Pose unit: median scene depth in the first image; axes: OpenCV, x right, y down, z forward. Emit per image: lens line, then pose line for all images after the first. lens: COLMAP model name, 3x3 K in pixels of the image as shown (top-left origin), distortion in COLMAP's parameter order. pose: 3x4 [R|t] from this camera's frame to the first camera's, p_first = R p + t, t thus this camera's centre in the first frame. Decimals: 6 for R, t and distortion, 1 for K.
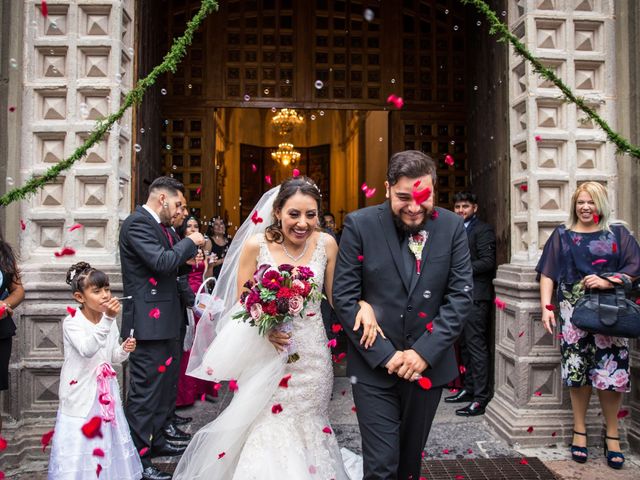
lens RADIAL K [[452.7, 0, 318.9], [0, 452.7, 239.3], [0, 0, 1]] dist [0.002453, -0.000508]
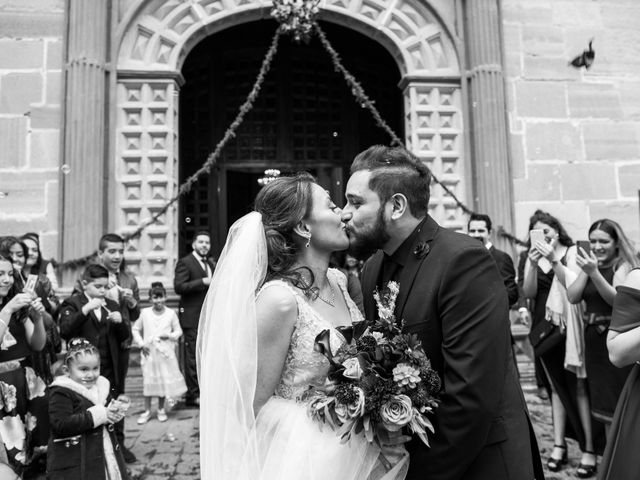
lens RADIAL K [[452.7, 0, 322.1], [0, 452.7, 239.2], [0, 0, 1]] dist [0.002453, -0.000508]
pose [[0.999006, -0.029405, 0.033490, 0.049402], [0.031119, 0.998170, -0.051851, -0.012647], [-0.031904, 0.052841, 0.998093, -0.675960]]
